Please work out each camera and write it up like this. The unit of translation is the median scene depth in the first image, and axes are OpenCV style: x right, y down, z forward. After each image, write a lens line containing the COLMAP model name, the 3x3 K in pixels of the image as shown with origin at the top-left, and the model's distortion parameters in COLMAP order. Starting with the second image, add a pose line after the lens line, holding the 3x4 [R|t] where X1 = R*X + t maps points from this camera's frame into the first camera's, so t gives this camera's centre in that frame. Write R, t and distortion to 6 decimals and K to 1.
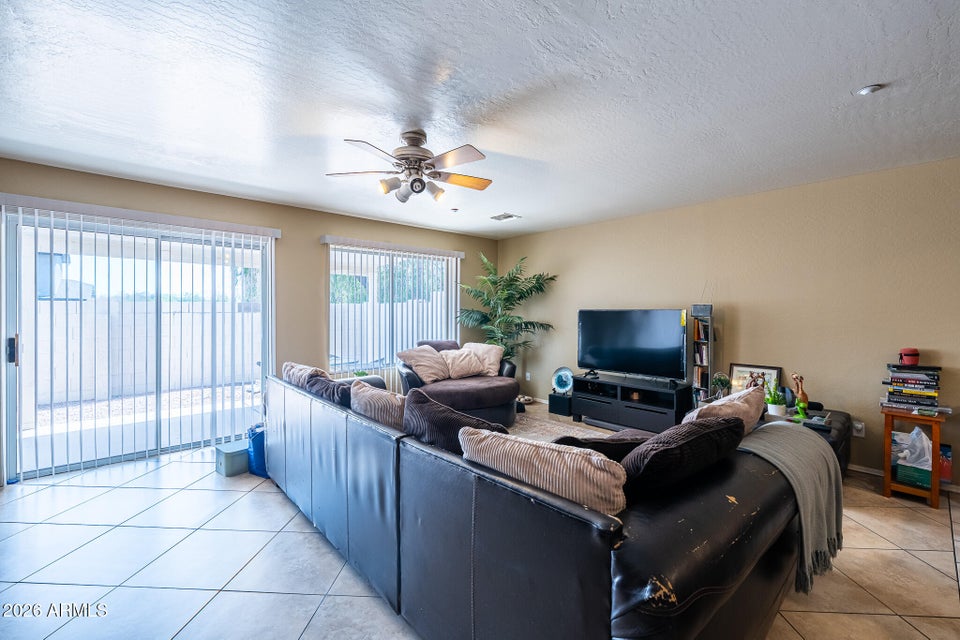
lens RADIAL K [[413.4, 0, 477.6], [0, 413.4, 306.9], [0, 0, 1]] dist [0.001887, -0.000524]
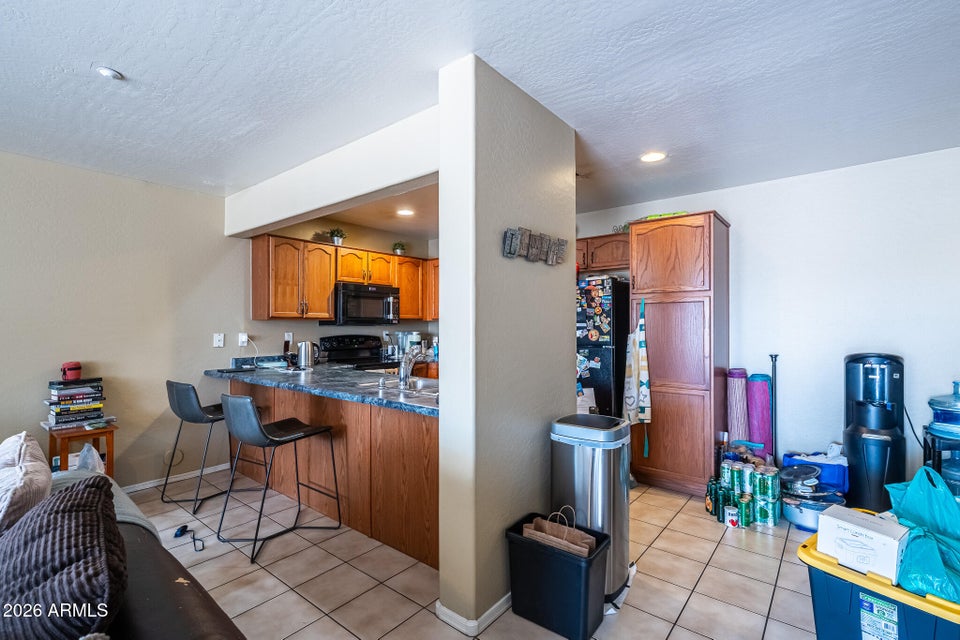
lens RADIAL K [[441.5, 0, 479.7], [0, 441.5, 319.3], [0, 0, 1]] dist [0.001358, 0.000020]
pose [[-0.156779, 0.012467, 0.987555, -0.084598], [-0.007051, 0.999881, -0.013742, 0.011525], [-0.987608, -0.009117, -0.156673, 0.253319]]
